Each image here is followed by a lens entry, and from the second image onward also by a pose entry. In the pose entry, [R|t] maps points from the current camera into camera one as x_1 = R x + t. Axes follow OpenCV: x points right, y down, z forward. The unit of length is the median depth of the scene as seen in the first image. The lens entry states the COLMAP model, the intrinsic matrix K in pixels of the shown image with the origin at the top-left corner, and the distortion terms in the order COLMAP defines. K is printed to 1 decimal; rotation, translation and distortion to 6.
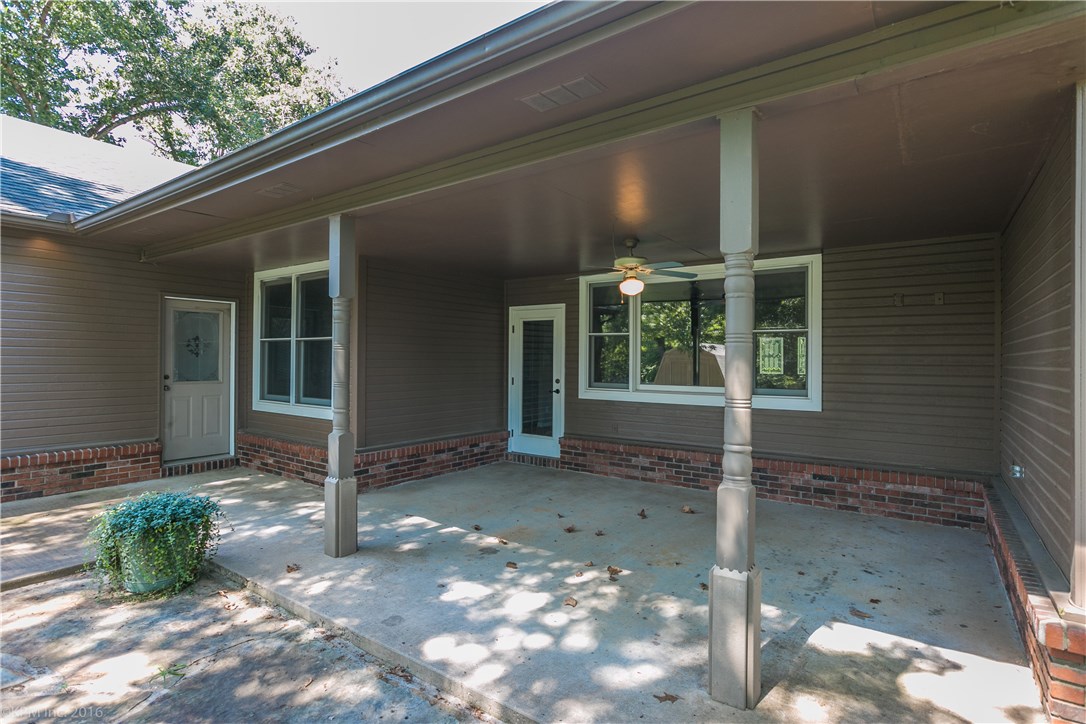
lens RADIAL K [[561.1, 0, 543.0], [0, 561.1, 362.0], [0, 0, 1]] dist [-0.004398, -0.000351]
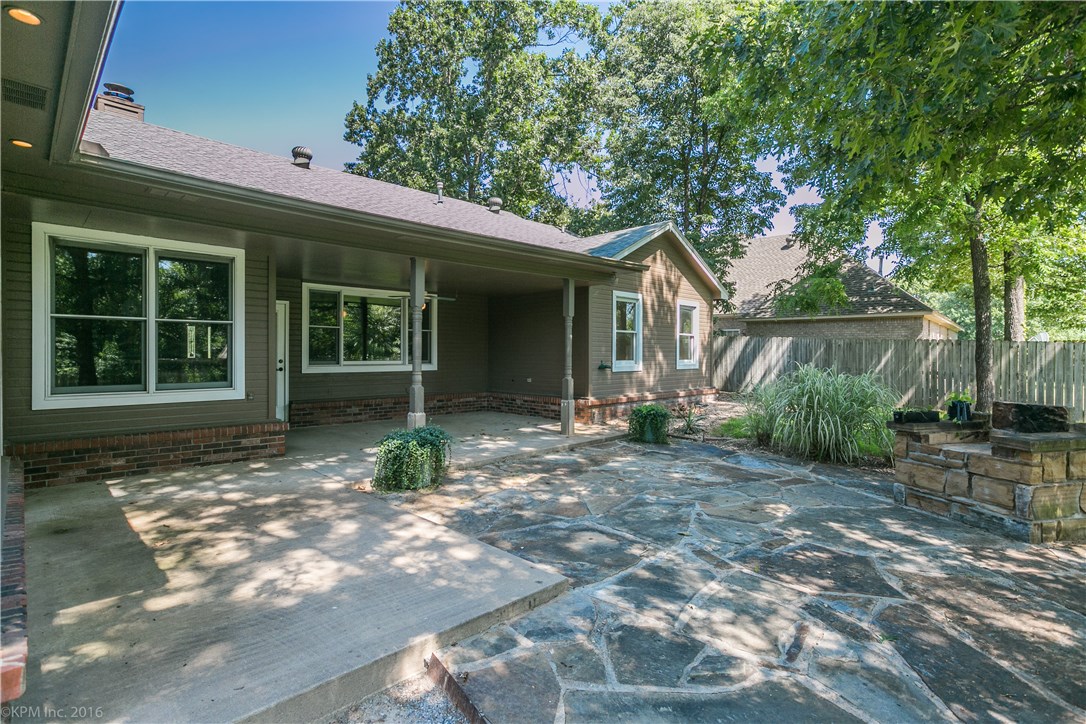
lens RADIAL K [[523.3, 0, 543.0], [0, 523.3, 362.0], [0, 0, 1]] dist [-0.000400, -0.000080]
pose [[0.163944, -0.025451, 0.986141, -1.153132], [0.000902, 0.999671, 0.025650, 0.006497], [-0.986469, -0.003316, 0.163913, 0.240524]]
